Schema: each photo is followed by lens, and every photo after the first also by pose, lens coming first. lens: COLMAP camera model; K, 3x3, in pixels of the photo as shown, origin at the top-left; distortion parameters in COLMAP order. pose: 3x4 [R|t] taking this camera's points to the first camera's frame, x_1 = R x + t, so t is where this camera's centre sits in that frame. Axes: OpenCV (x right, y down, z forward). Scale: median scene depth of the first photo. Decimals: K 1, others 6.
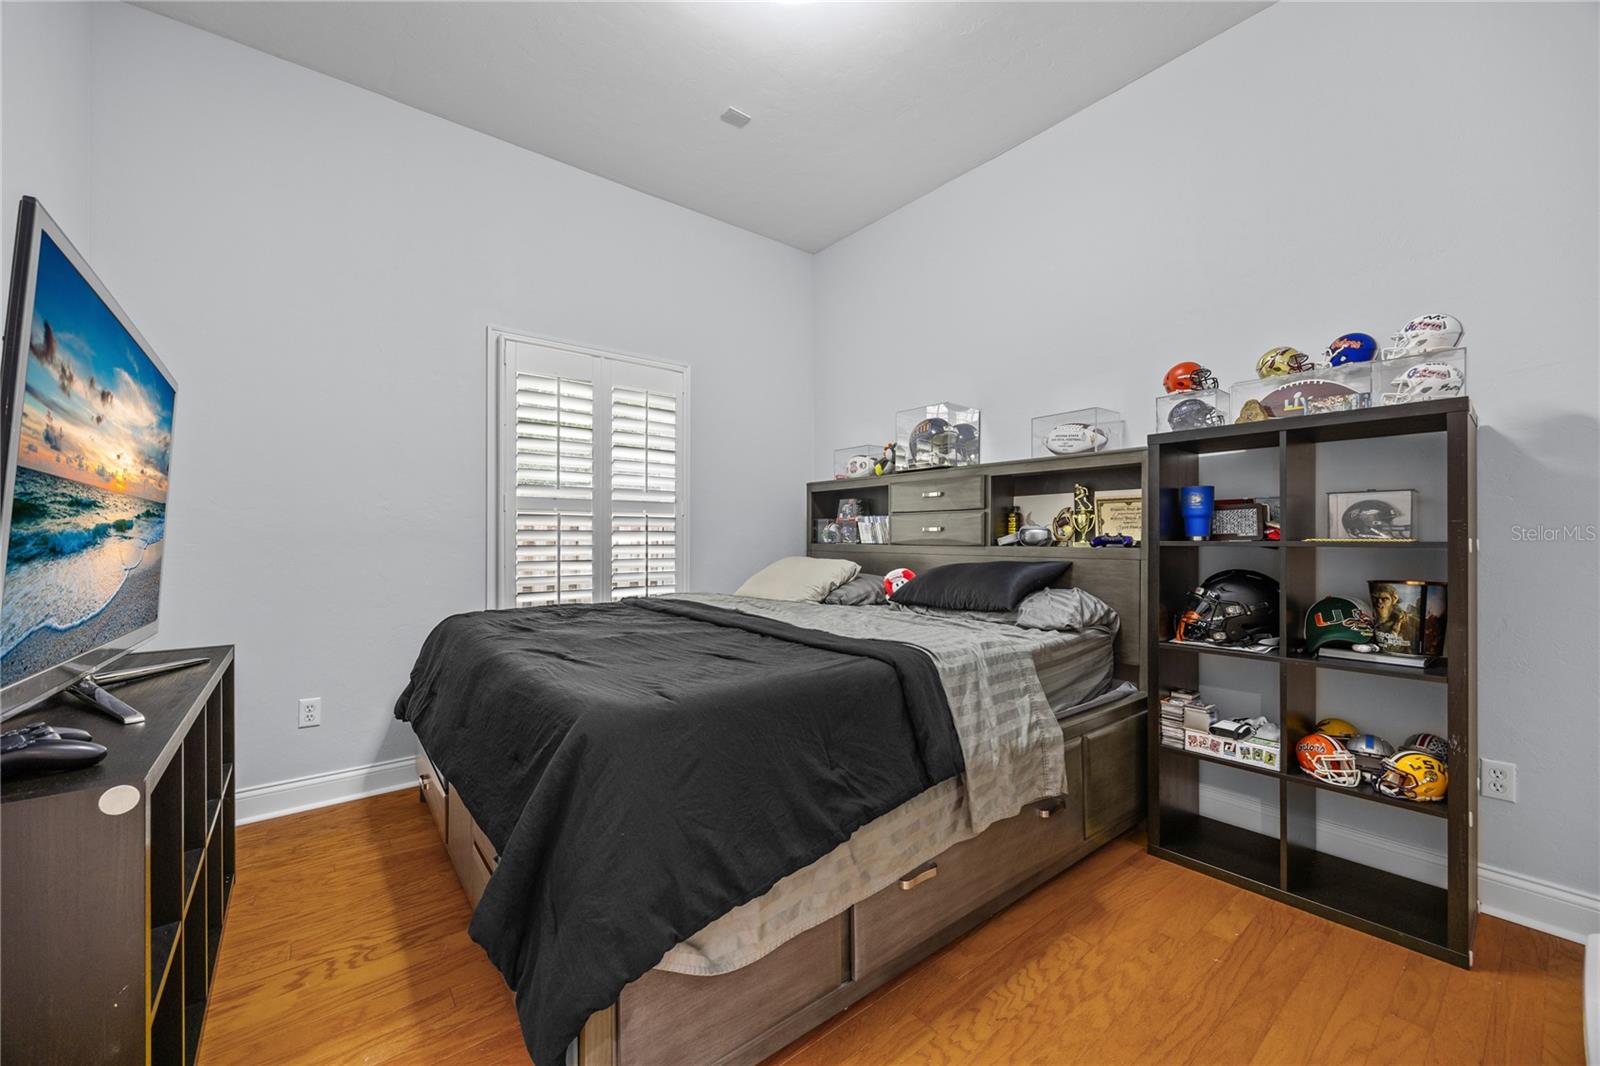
lens RADIAL K [[621.7, 0, 804.6], [0, 621.7, 536.5], [0, 0, 1]] dist [-0.001985, 0.000459]
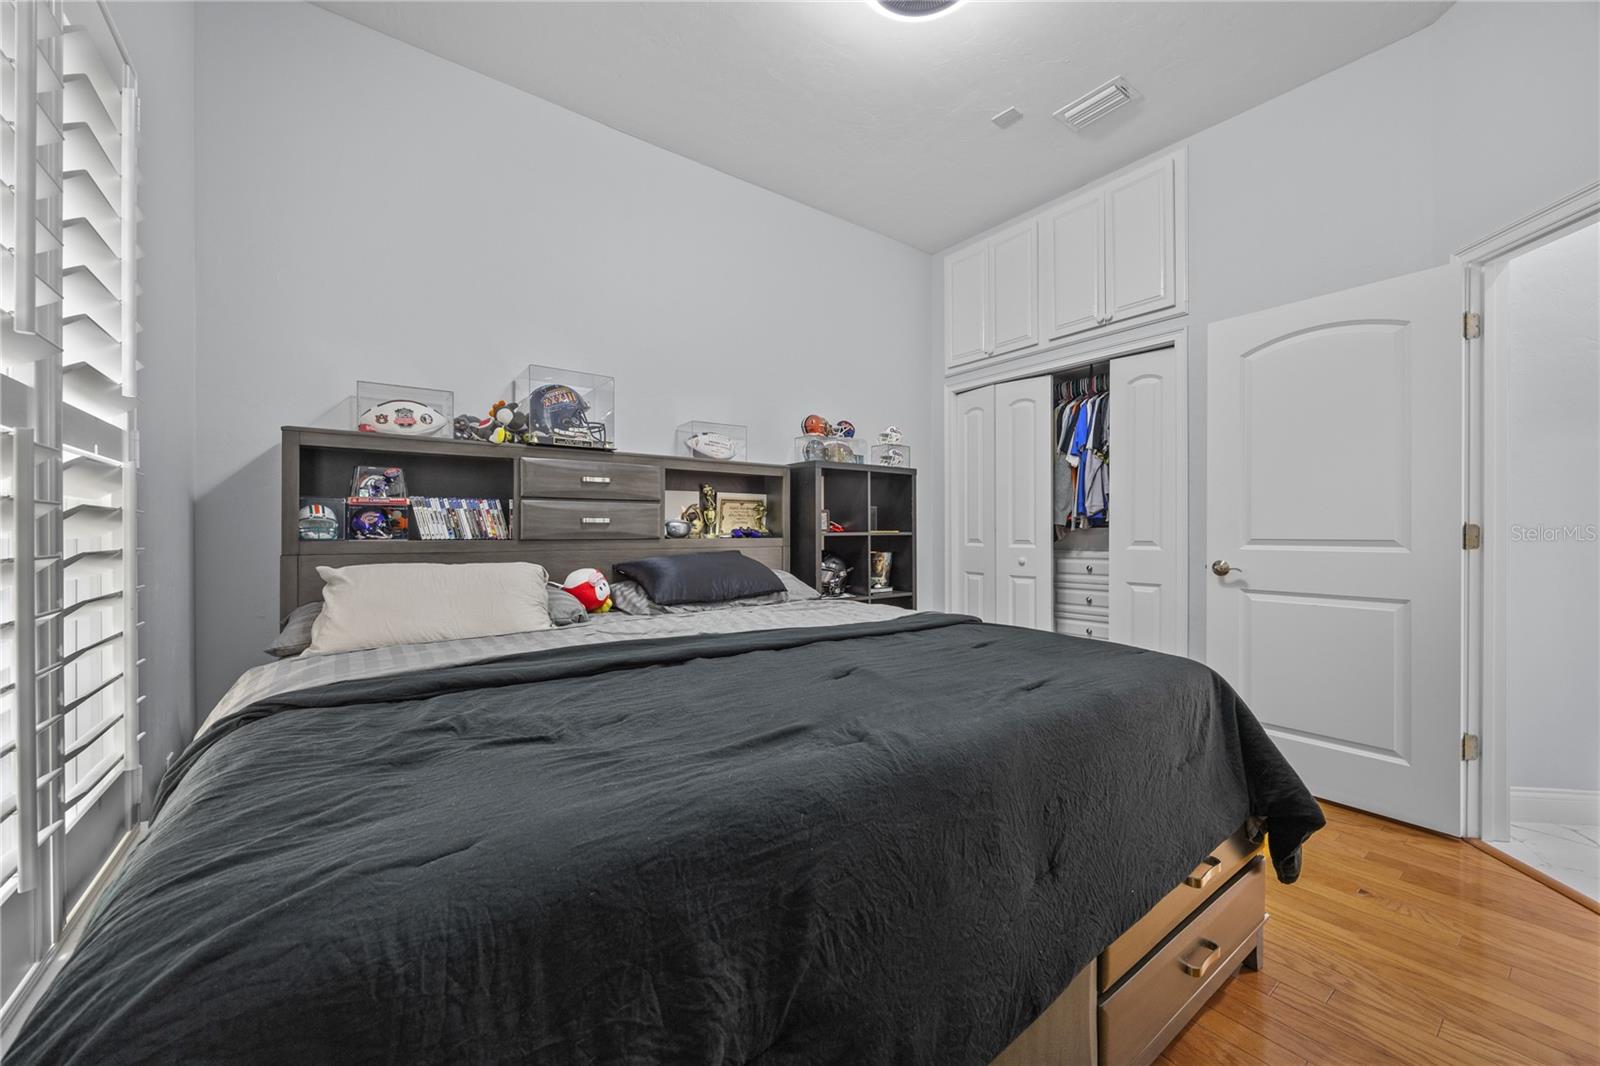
lens RADIAL K [[621.7, 0, 805.8], [0, 621.7, 532.5], [0, 0, 1]] dist [-0.001985, 0.000459]
pose [[0.030939, -0.001418, 0.999520, -0.709420], [-0.001566, 0.999998, 0.001468, 0.003100], [-0.999520, -0.001611, 0.030936, 0.760784]]
